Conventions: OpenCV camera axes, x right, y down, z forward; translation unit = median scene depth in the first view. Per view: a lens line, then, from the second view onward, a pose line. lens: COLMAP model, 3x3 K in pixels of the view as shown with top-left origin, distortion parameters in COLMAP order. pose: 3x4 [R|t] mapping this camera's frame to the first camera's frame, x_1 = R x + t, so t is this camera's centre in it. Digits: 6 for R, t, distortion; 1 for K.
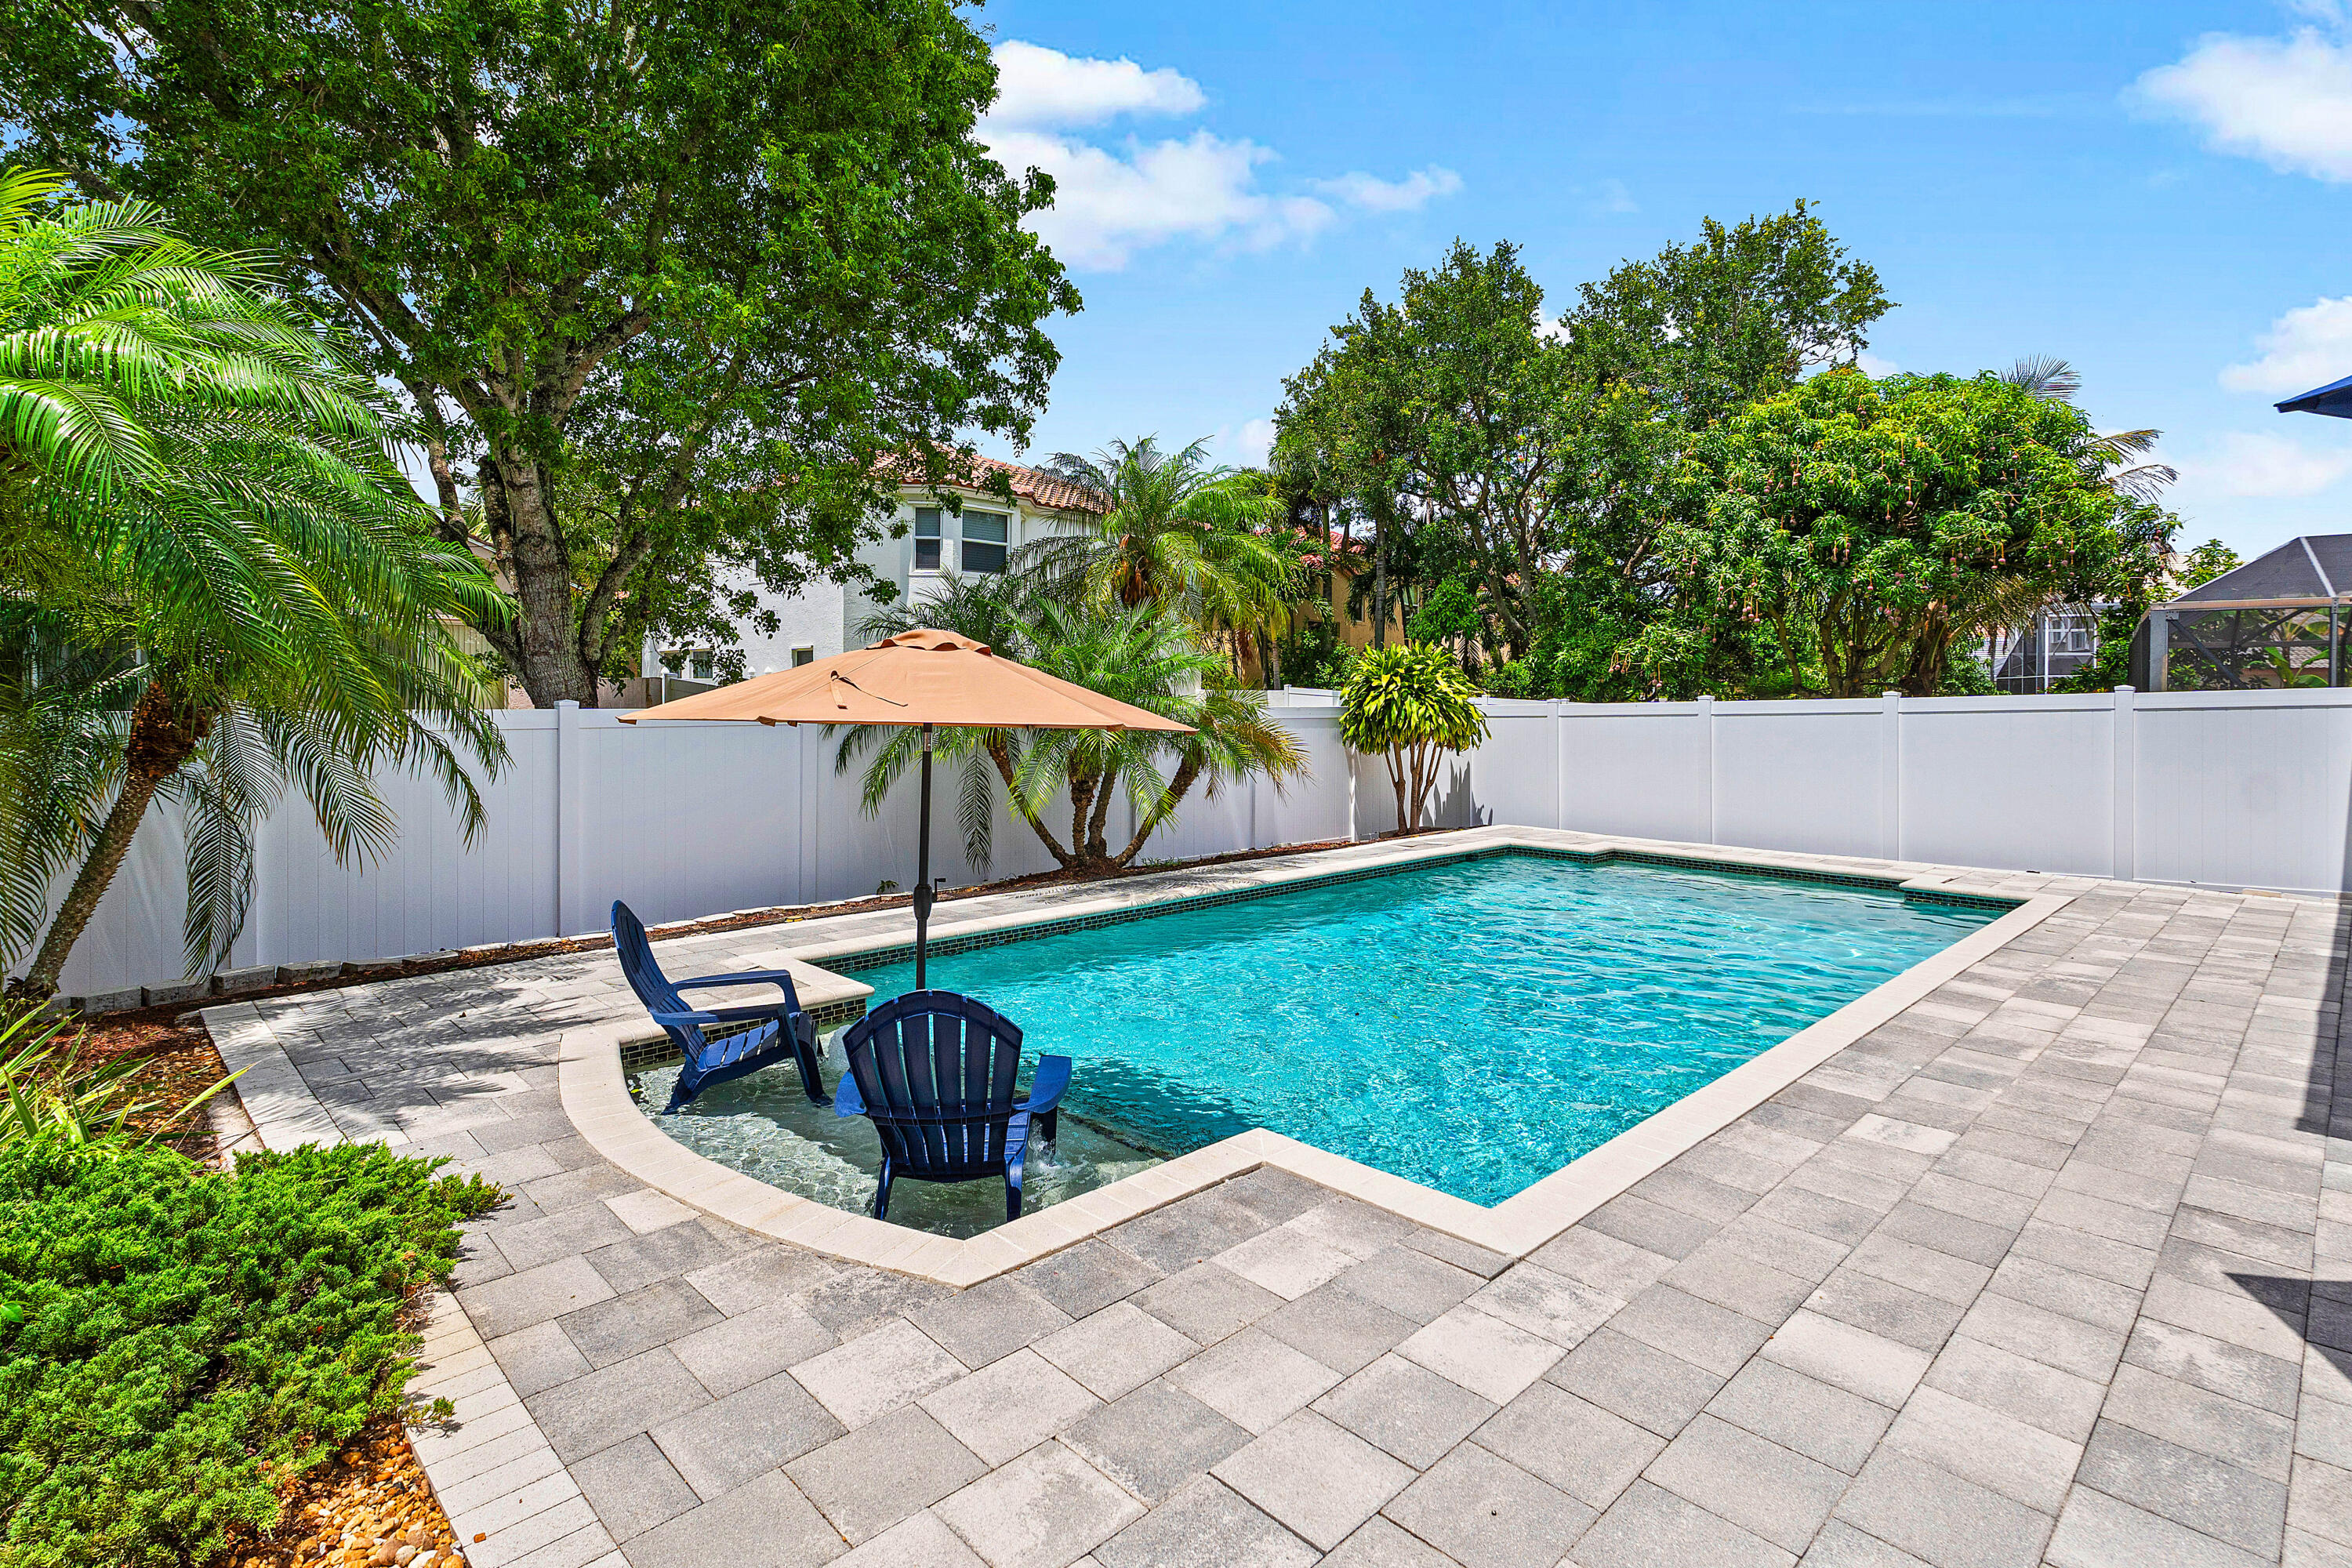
lens RADIAL K [[1151.9, 0, 1188.0], [0, 1151.9, 692.0], [0, 0, 1]] dist [-0.003461, 0.002261]
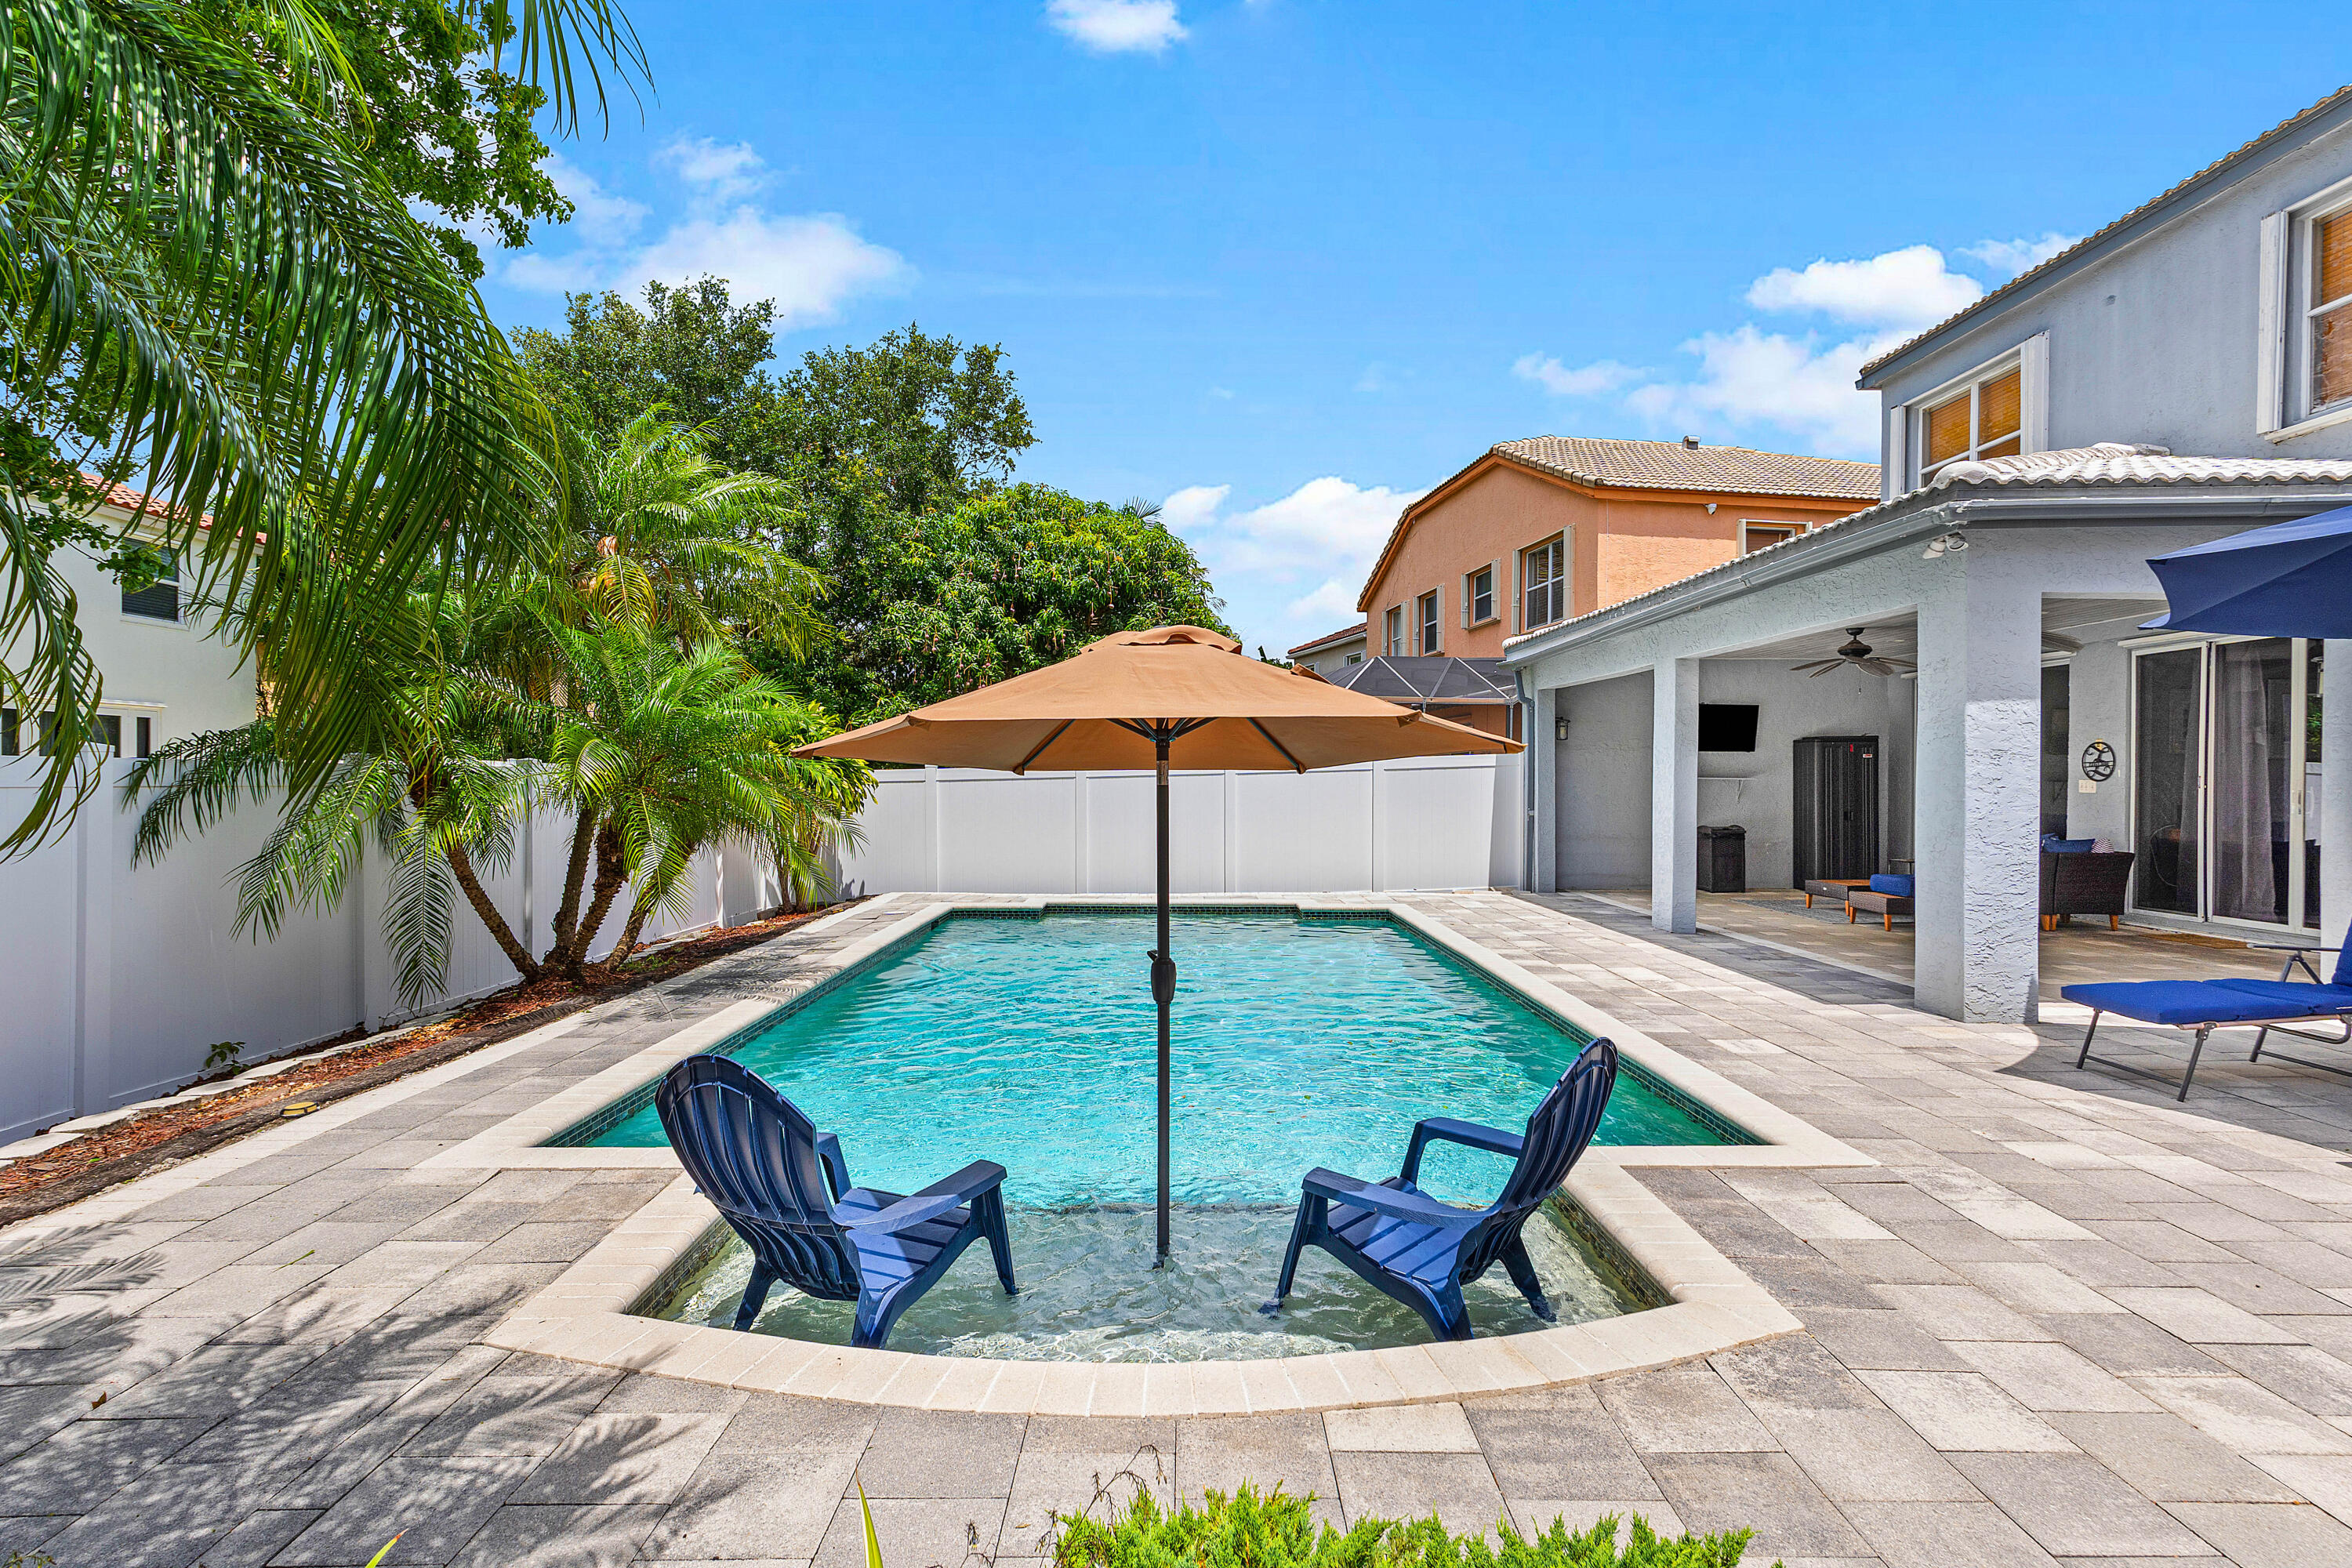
lens RADIAL K [[1151.9, 0, 1200.3], [0, 1151.9, 781.4], [0, 0, 1]] dist [-0.003461, 0.002261]
pose [[0.692758, -0.002432, 0.721166, -0.291669], [-0.003498, 0.999971, 0.006733, 0.017708], [-0.721161, -0.007188, 0.692730, 0.173211]]
